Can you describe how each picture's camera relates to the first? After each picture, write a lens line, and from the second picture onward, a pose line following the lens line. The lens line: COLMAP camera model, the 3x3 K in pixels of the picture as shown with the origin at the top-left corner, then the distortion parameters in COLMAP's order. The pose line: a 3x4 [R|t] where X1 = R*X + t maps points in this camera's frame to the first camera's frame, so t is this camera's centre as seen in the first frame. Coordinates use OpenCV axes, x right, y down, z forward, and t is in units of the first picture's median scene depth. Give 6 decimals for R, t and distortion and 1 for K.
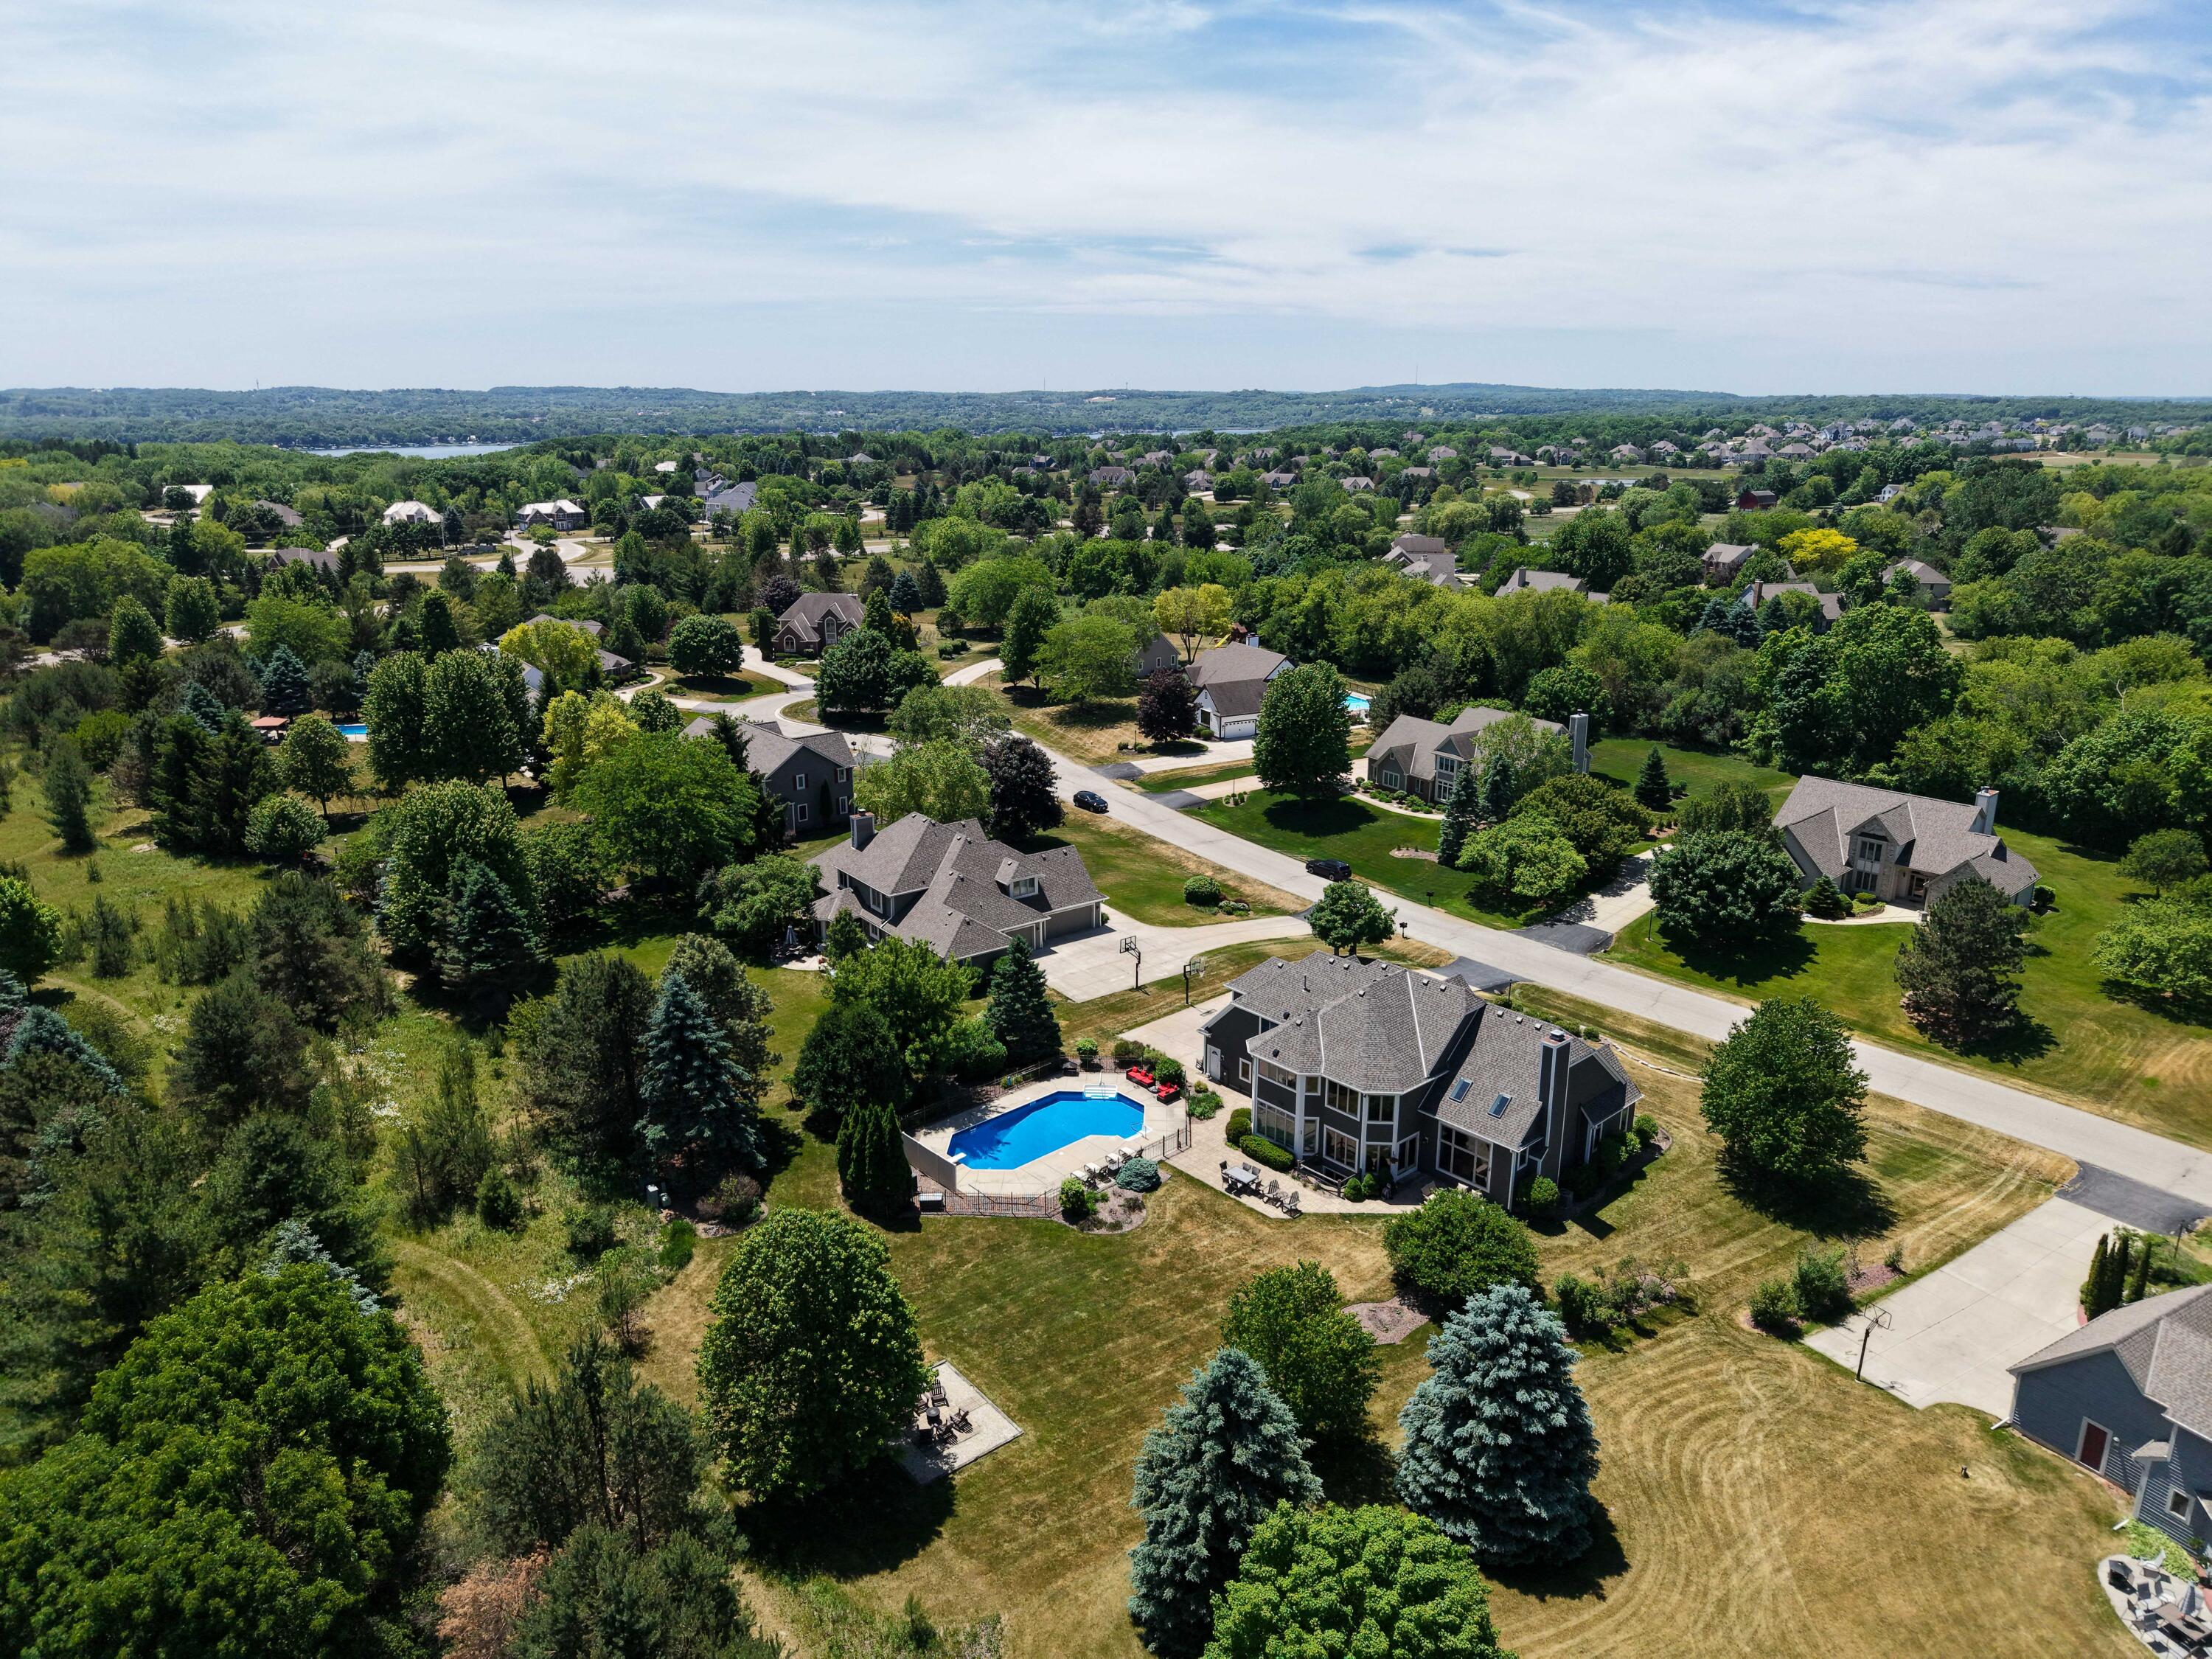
lens RADIAL K [[1494.8, 0, 1120.5], [0, 1494.8, 807.3], [0, 0, 1]] dist [0.026433, -0.029675]
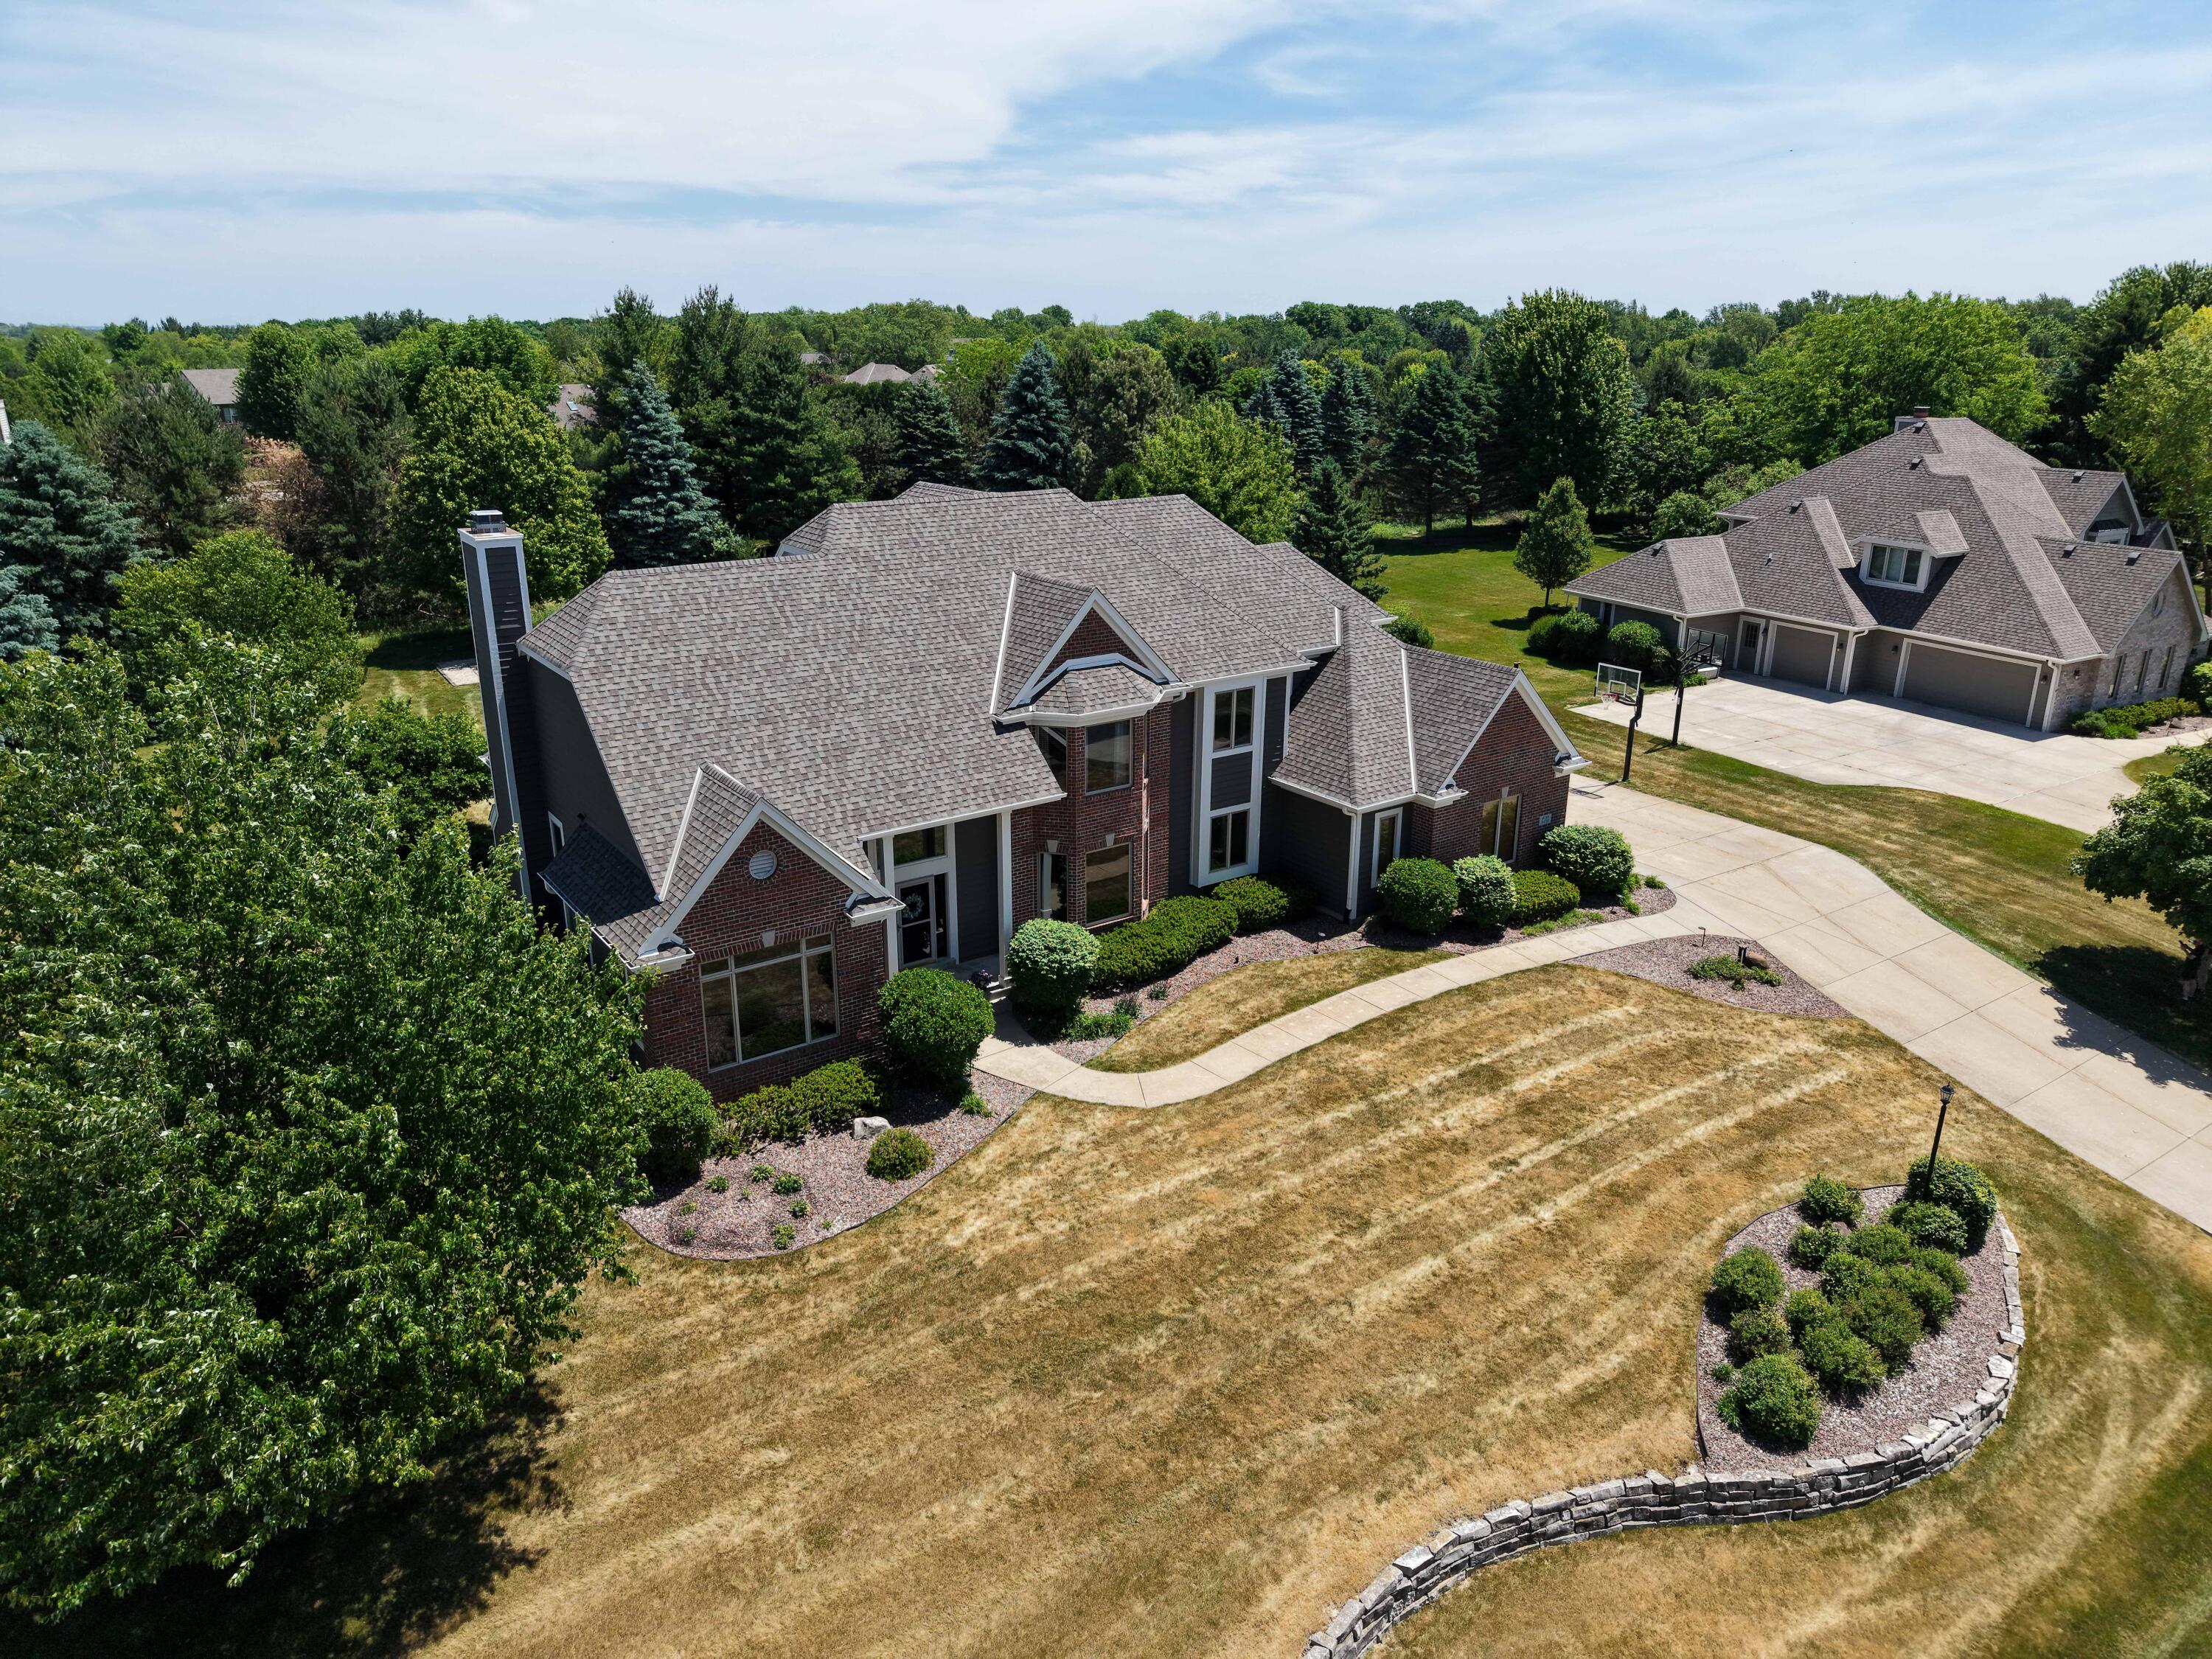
lens RADIAL K [[1494.8, 0, 1094.5], [0, 1494.8, 804.0], [0, 0, 1]] dist [0.026433, -0.029675]
pose [[-0.148135, 0.299974, -0.942375, 0.554982], [-0.263921, 0.906340, 0.329990, 0.040201], [0.953101, 0.297596, -0.055091, 1.009909]]
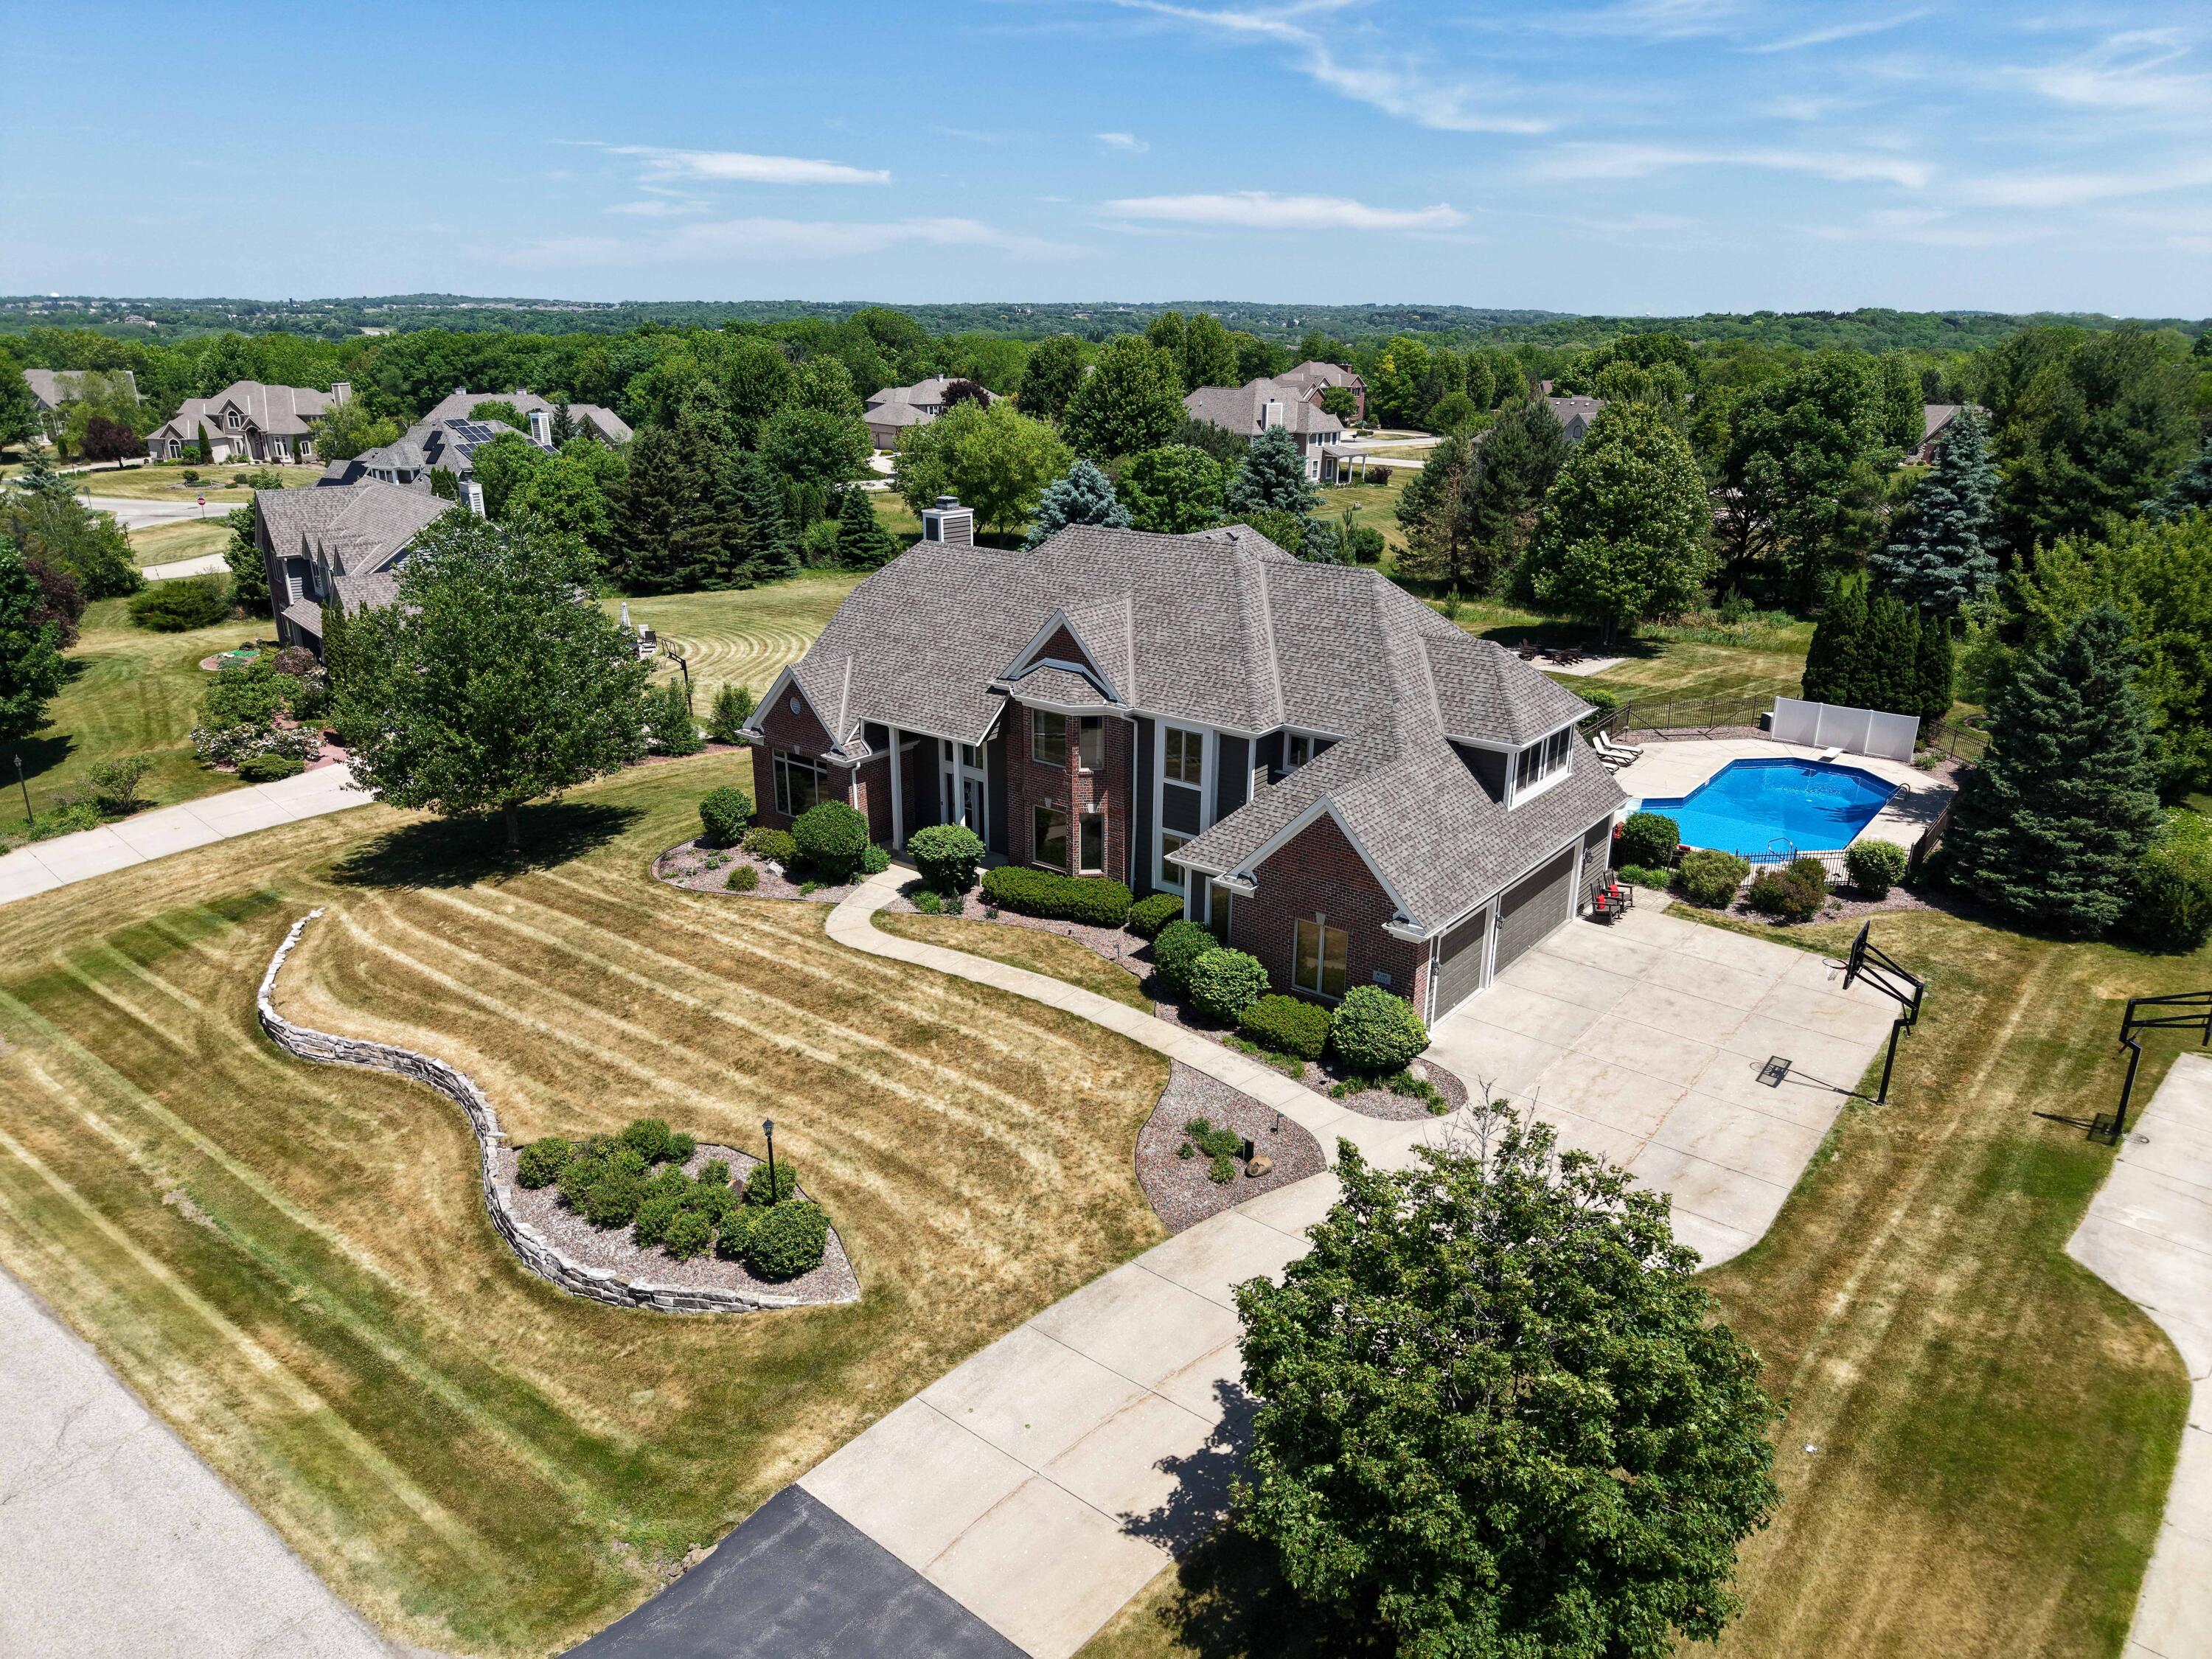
lens RADIAL K [[1494.8, 0, 1098.7], [0, 1494.8, 789.7], [0, 0, 1]] dist [0.026433, -0.029675]
pose [[-0.988789, 0.036899, -0.144688, 0.276478], [-0.048442, 0.837307, 0.544583, -0.088004], [0.141243, 0.545487, -0.826132, 1.371119]]
